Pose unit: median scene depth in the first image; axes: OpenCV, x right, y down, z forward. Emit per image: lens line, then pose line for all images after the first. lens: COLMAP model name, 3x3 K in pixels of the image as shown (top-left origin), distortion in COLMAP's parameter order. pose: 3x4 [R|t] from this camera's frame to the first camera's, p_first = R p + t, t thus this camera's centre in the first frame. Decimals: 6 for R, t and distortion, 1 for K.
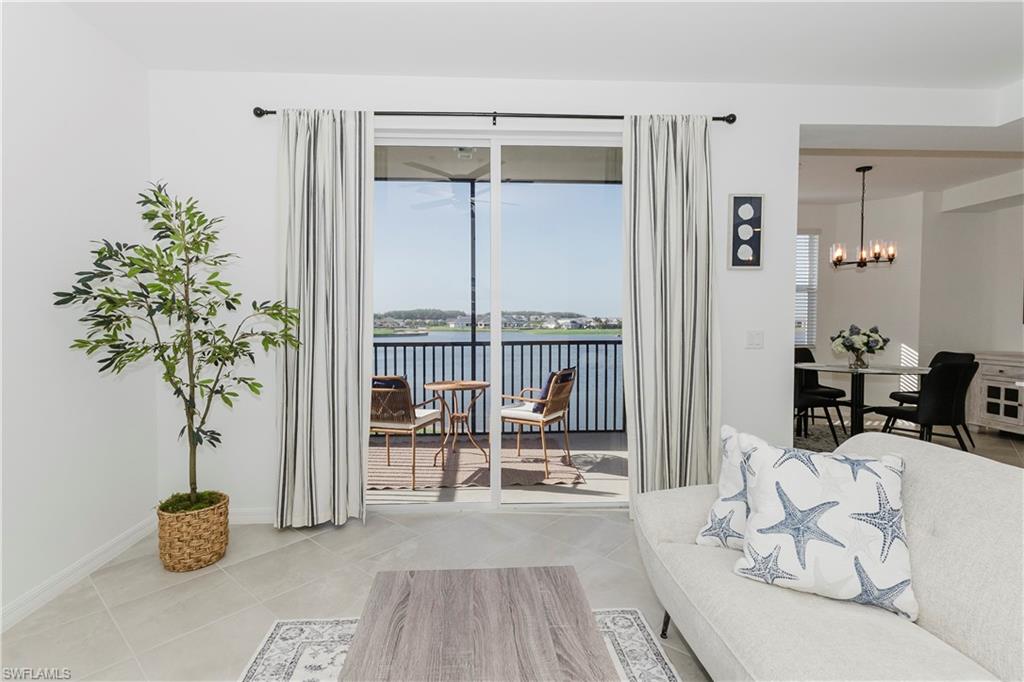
lens RADIAL K [[496.8, 0, 515.9], [0, 496.8, 333.4], [0, 0, 1]] dist [0.005180, -0.000507]
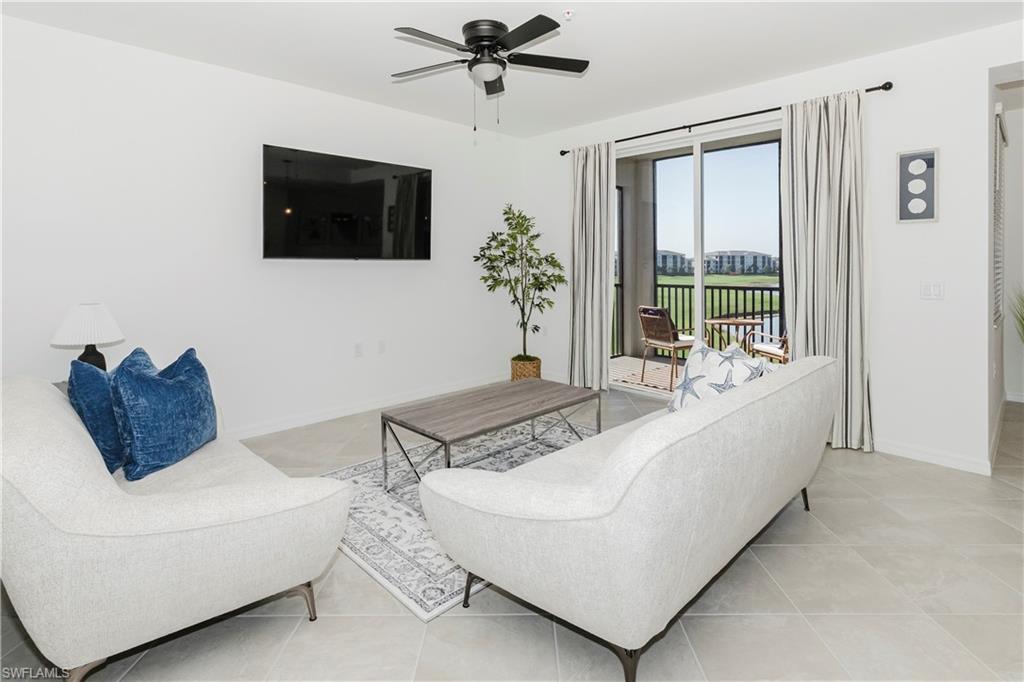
lens RADIAL K [[496.8, 0, 524.7], [0, 496.8, 266.9], [0, 0, 1]] dist [0.005180, -0.000507]
pose [[0.683012, 0.006861, -0.730375, 0.674364], [-0.021322, 0.999717, -0.010547, -0.007684], [0.730096, 0.022777, 0.682965, -0.307841]]
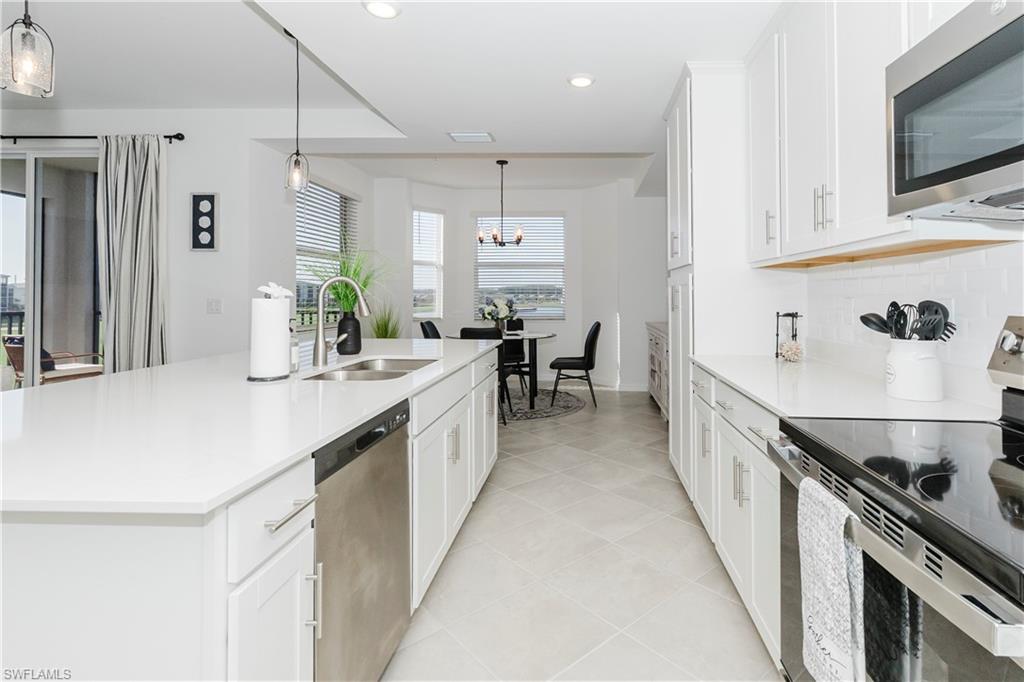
lens RADIAL K [[493.0, 0, 548.8], [0, 493.0, 286.7], [0, 0, 1]] dist [-0.003131, -0.001472]
pose [[0.998312, 0.001247, -0.058058, 1.445582], [-0.003767, 0.999054, -0.043323, 0.015001], [0.057949, 0.043468, 0.997373, -0.210810]]
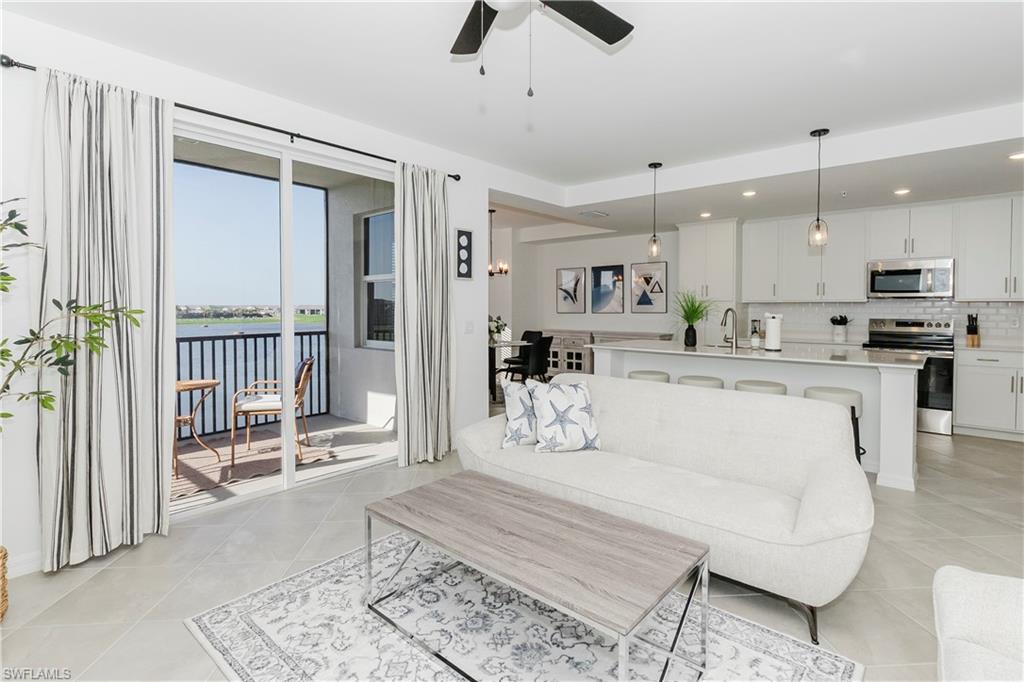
lens RADIAL K [[496.8, 0, 515.3], [0, 496.8, 319.2], [0, 0, 1]] dist [0.005180, -0.000507]
pose [[0.692465, -0.019253, 0.721195, -0.507018], [0.022064, 0.999741, 0.005504, -0.016666], [-0.721114, 0.012101, 0.692711, -0.131600]]
